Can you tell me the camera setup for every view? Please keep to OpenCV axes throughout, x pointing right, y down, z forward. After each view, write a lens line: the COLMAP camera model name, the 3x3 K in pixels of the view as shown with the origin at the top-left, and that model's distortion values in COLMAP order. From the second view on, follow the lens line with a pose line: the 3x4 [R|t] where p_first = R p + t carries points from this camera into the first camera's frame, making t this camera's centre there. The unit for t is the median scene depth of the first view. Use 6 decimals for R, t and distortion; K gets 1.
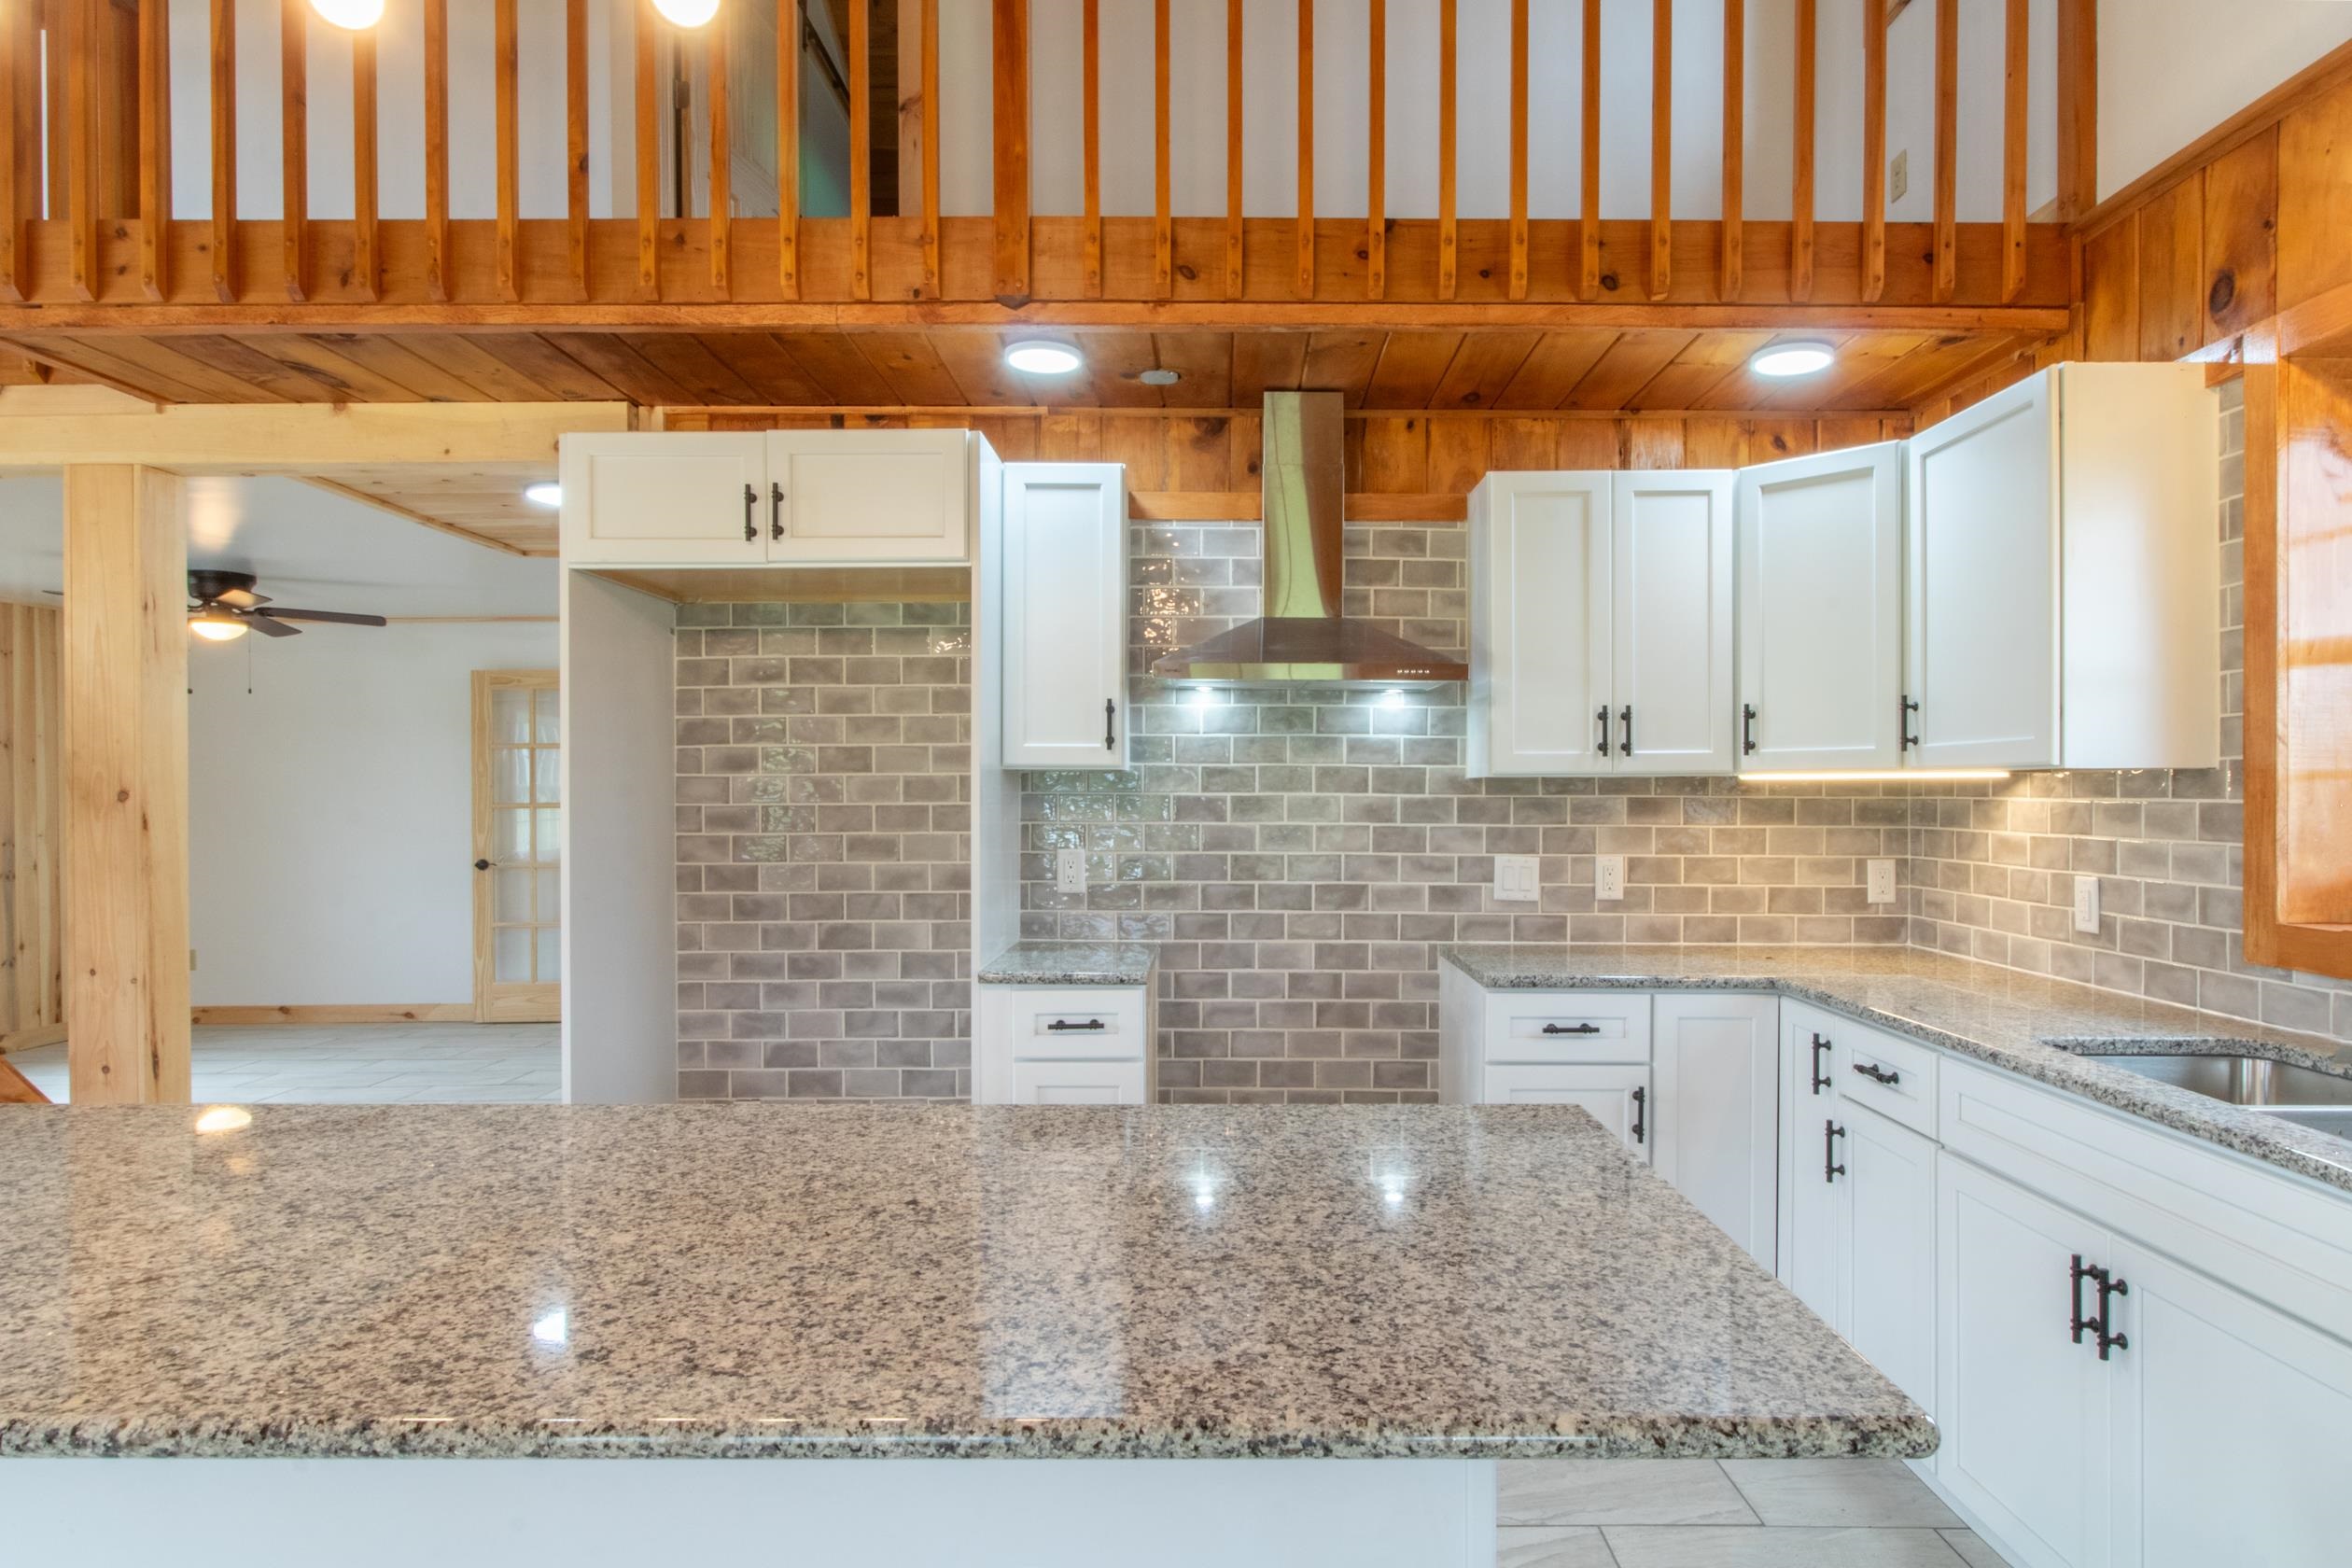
lens RADIAL K [[1350.8, 0, 1188.2], [0, 1350.8, 802.8], [0, 0, 1]] dist [-0.002229, -0.000679]
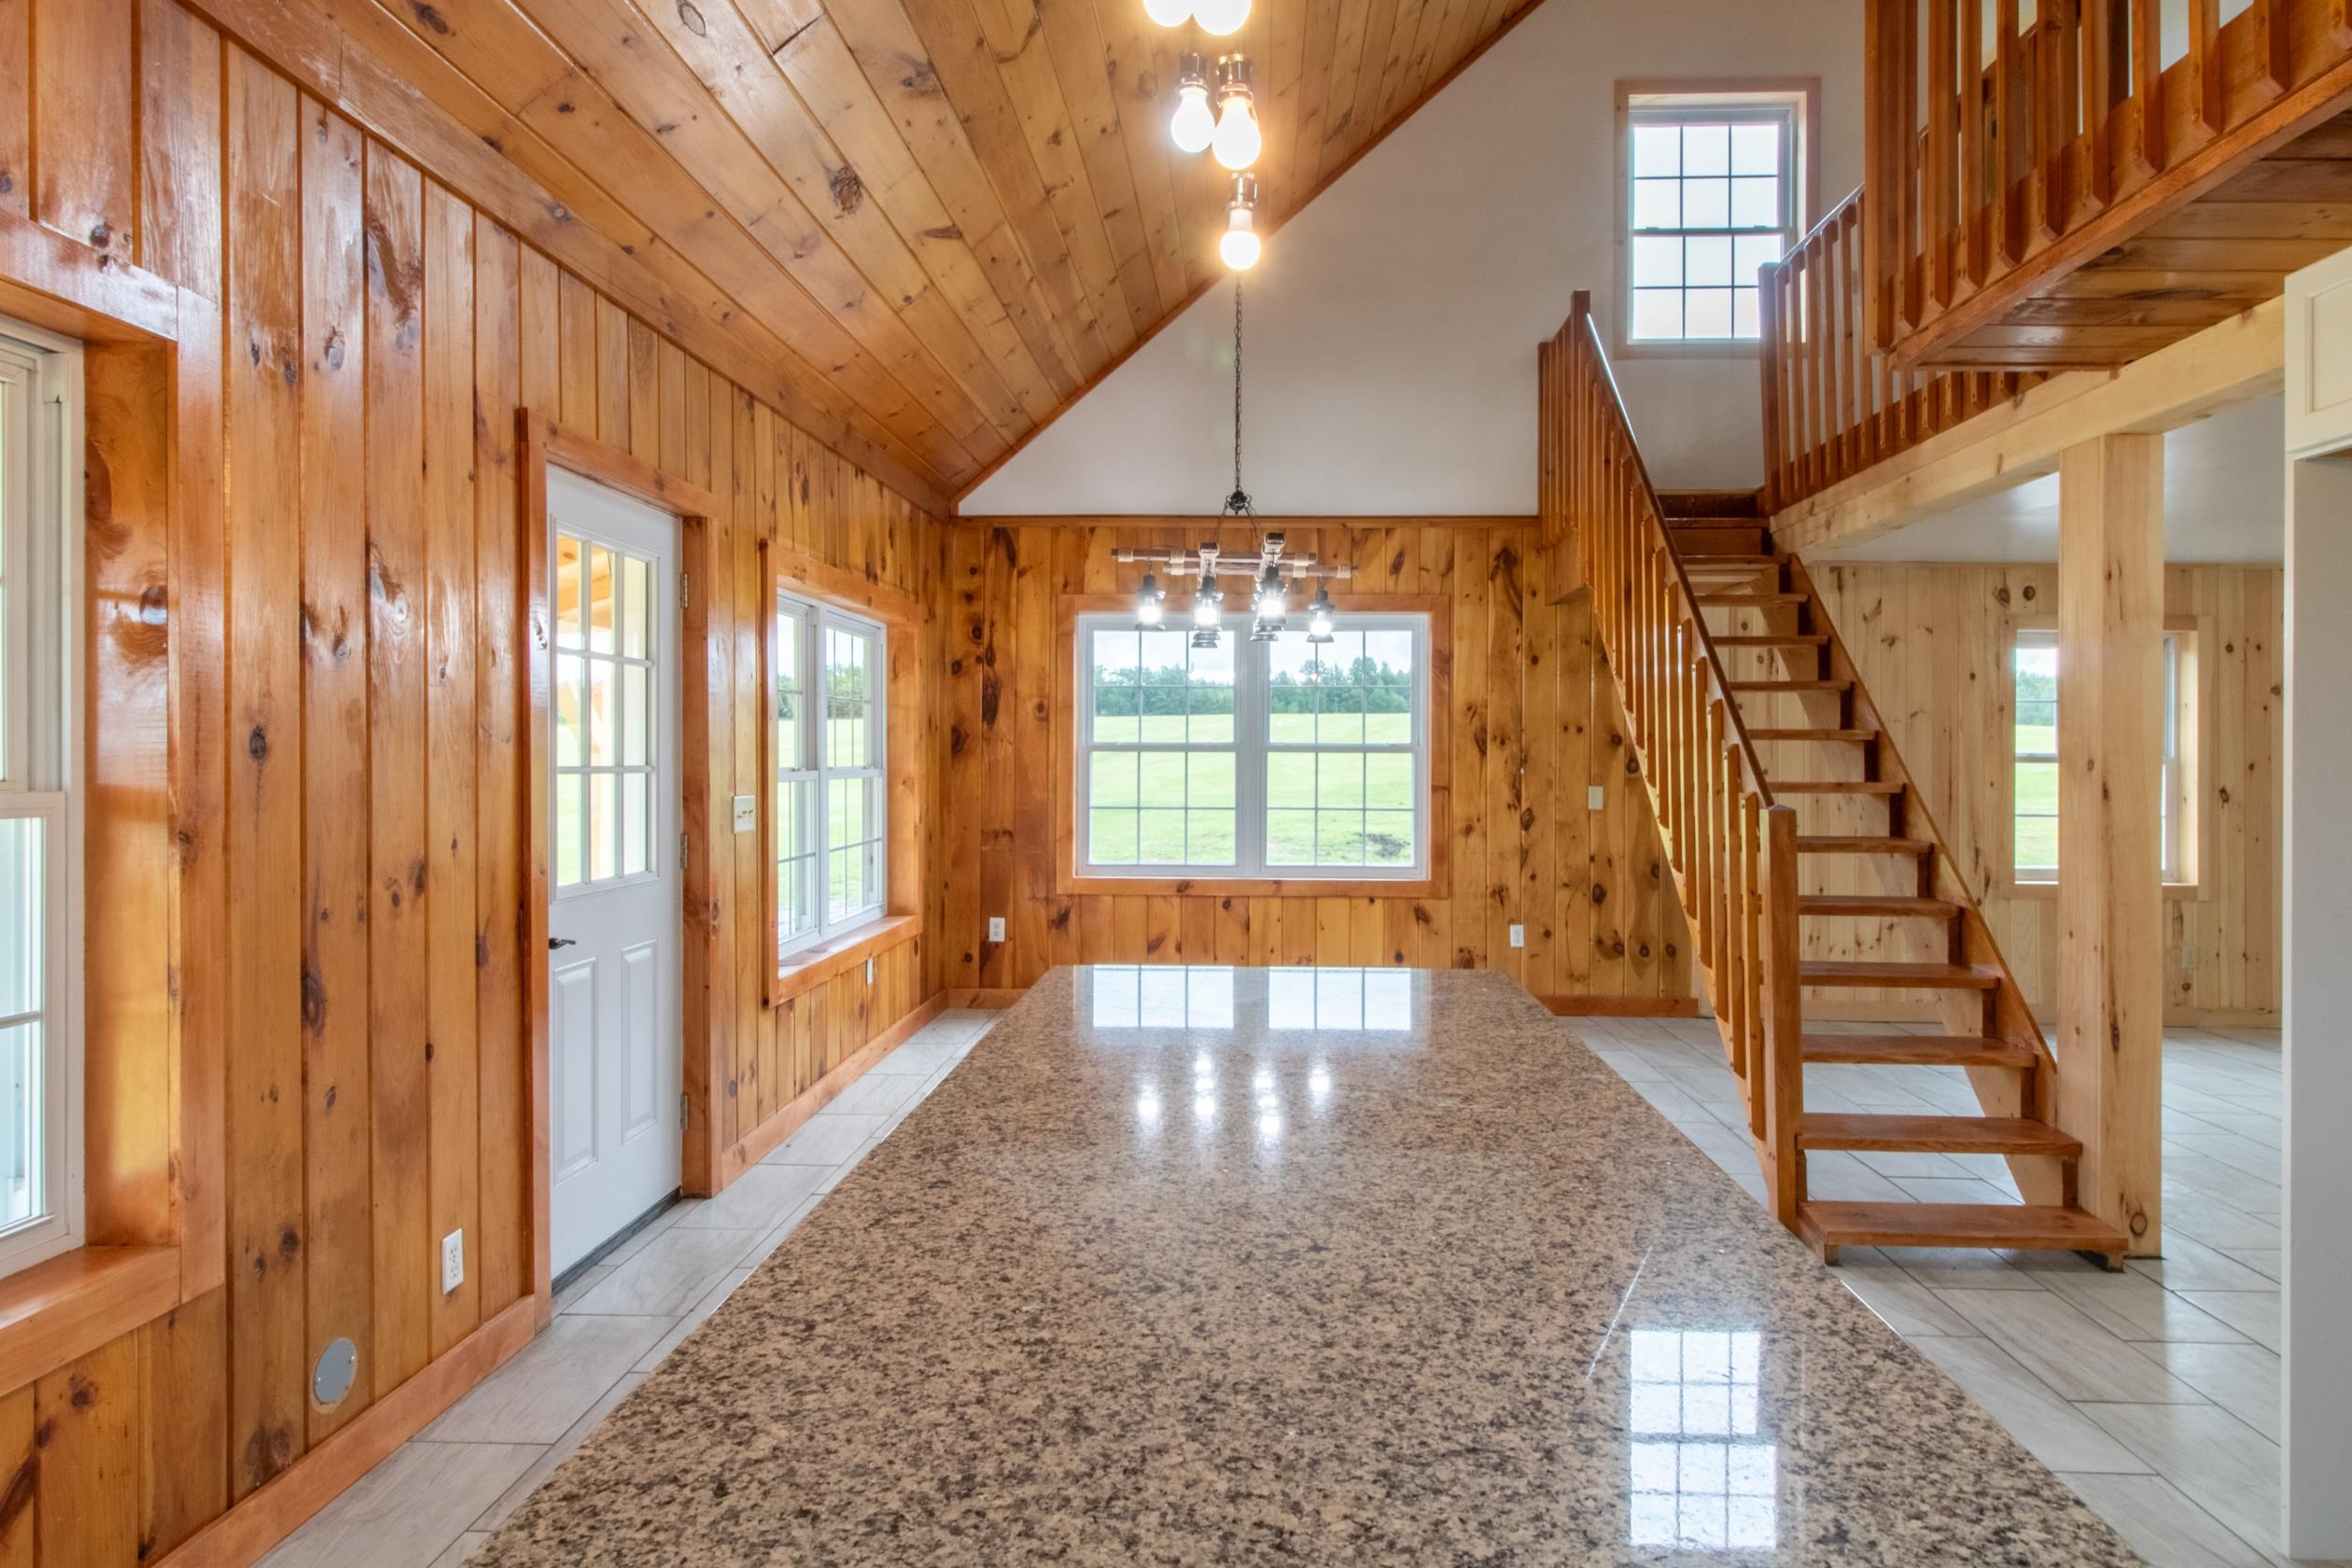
lens RADIAL K [[1350.8, 0, 1212.8], [0, 1350.8, 753.3], [0, 0, 1]] dist [-0.002229, -0.000679]
pose [[-0.027699, 0.001247, -0.999616, 0.287527], [-0.016879, 0.999856, 0.001715, -0.005327], [0.999474, 0.016920, -0.027674, 0.431260]]
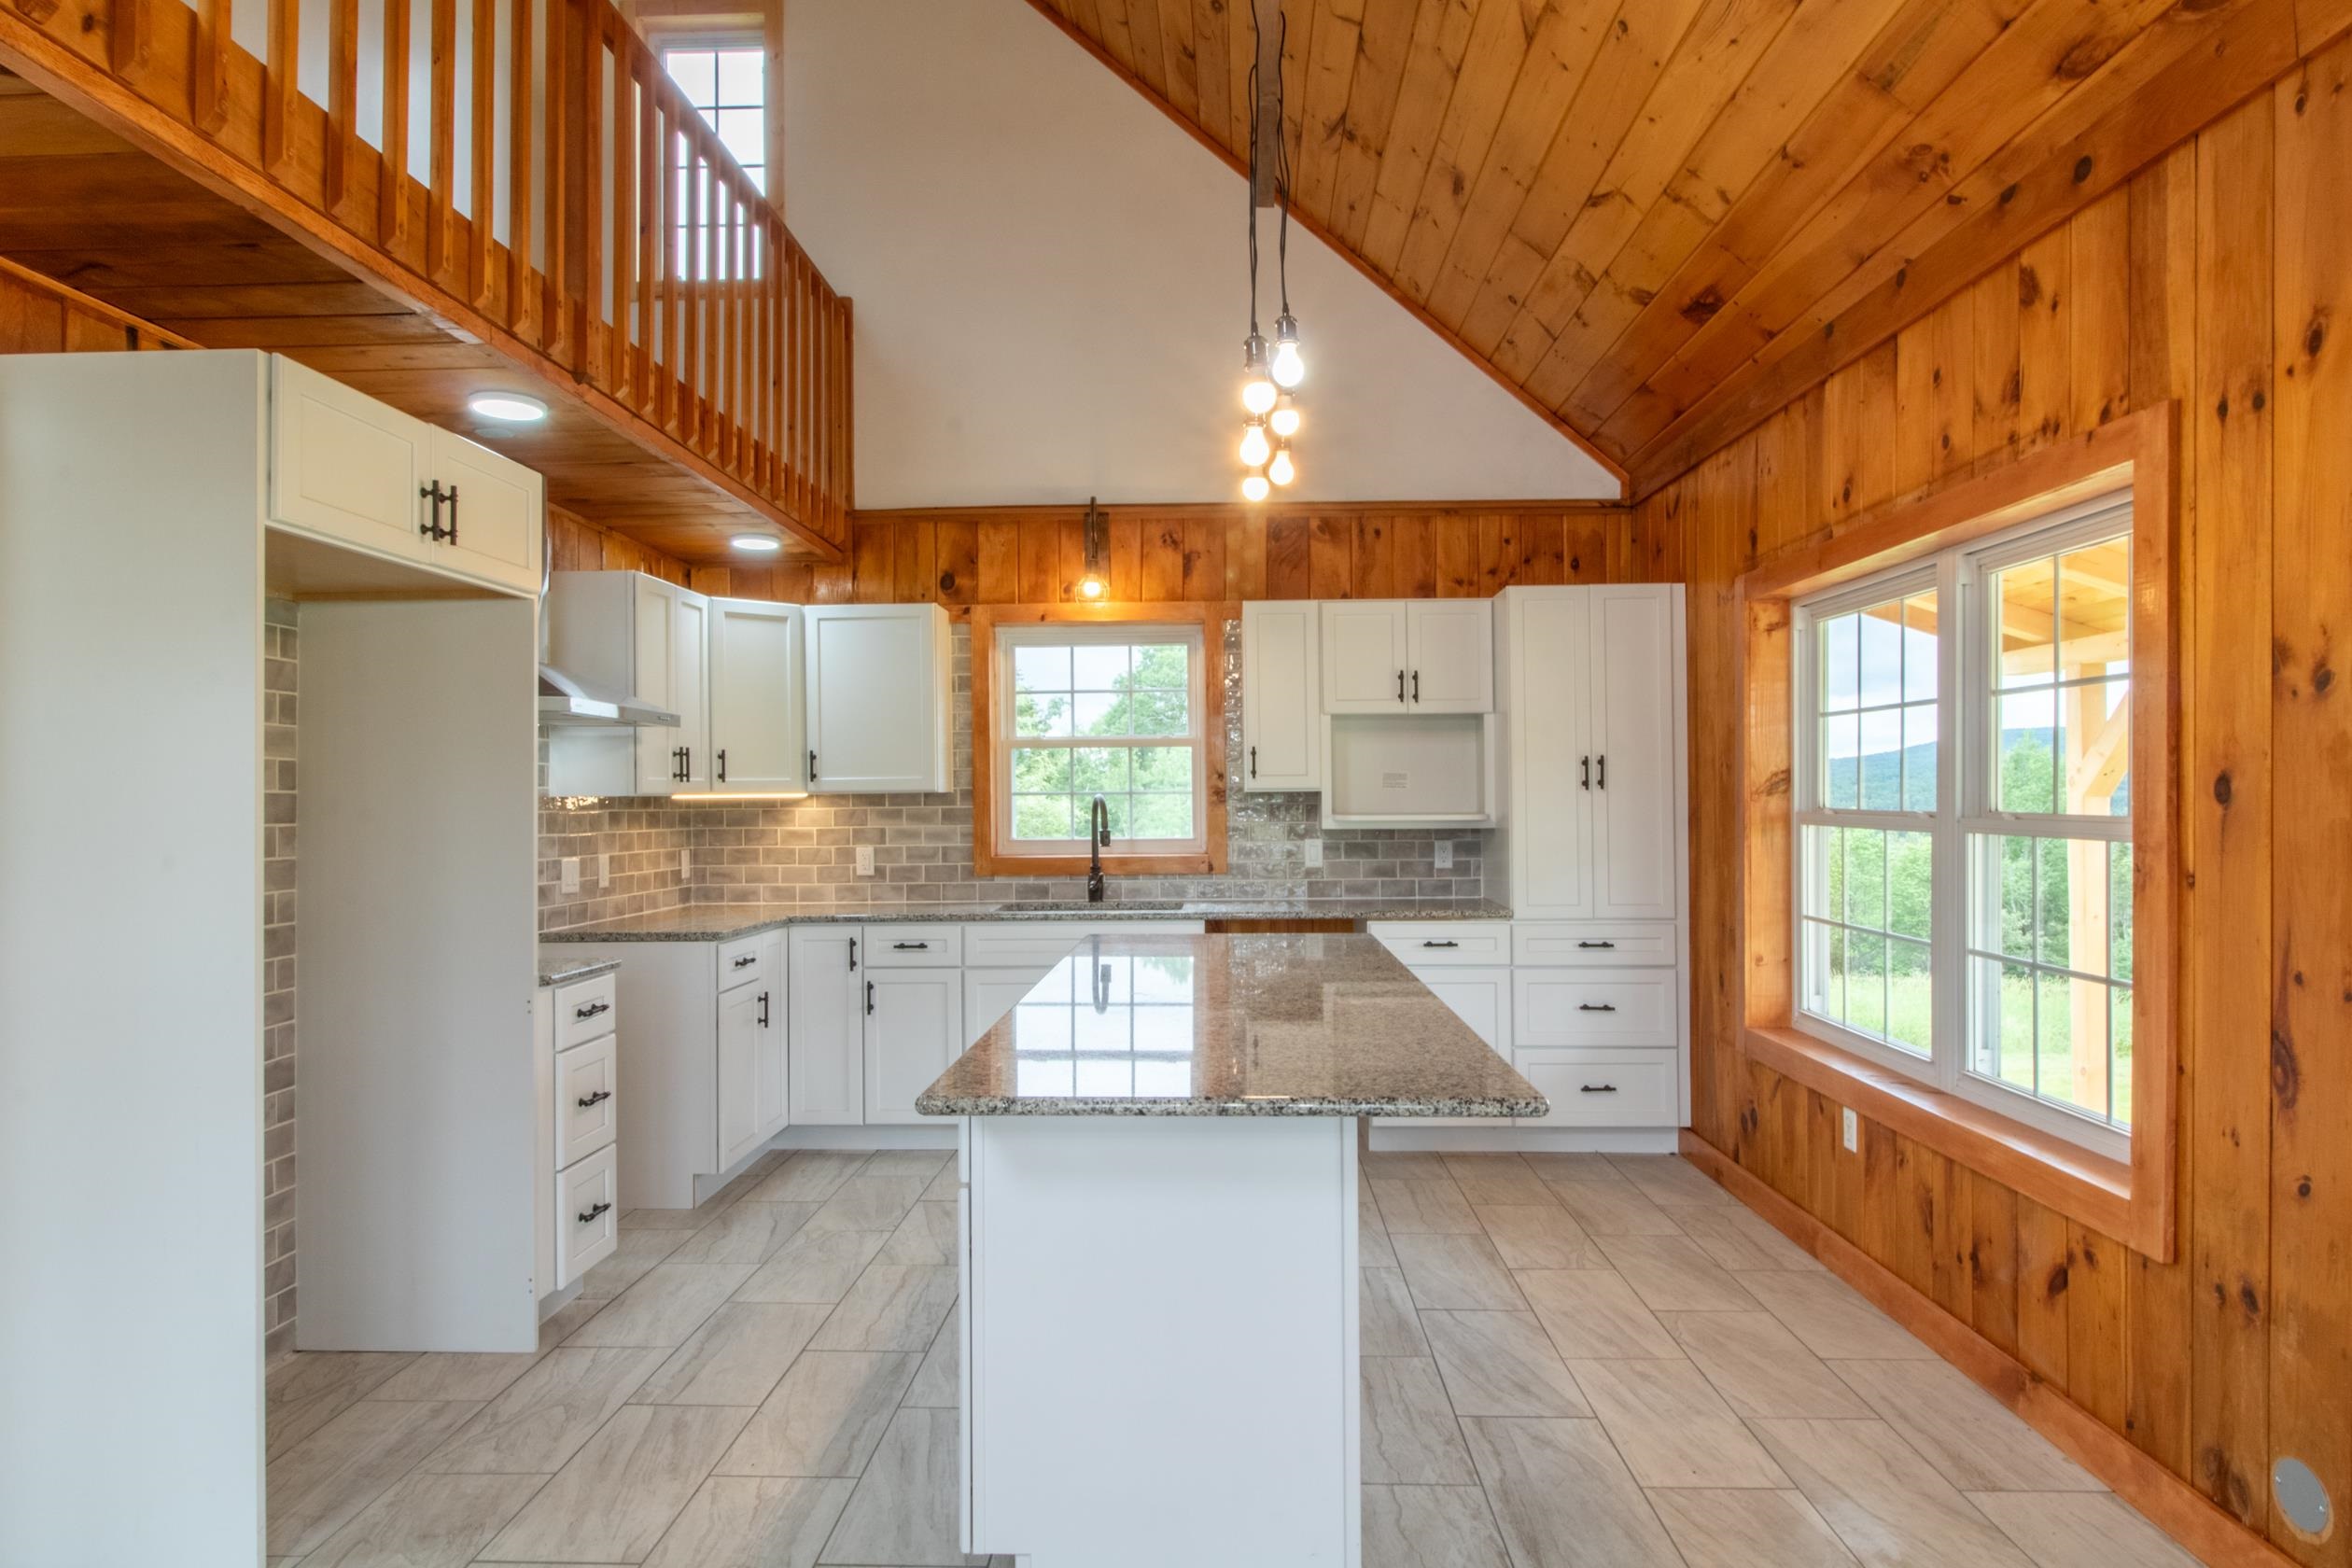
lens RADIAL K [[1350.8, 0, 1184.7], [0, 1350.8, 775.8], [0, 0, 1]] dist [-0.002229, -0.000679]
pose [[0.023325, 0.016108, 0.999598, -1.209346], [0.020220, 0.999658, -0.016581, -0.006711], [-0.999523, 0.020599, 0.022991, 0.455818]]
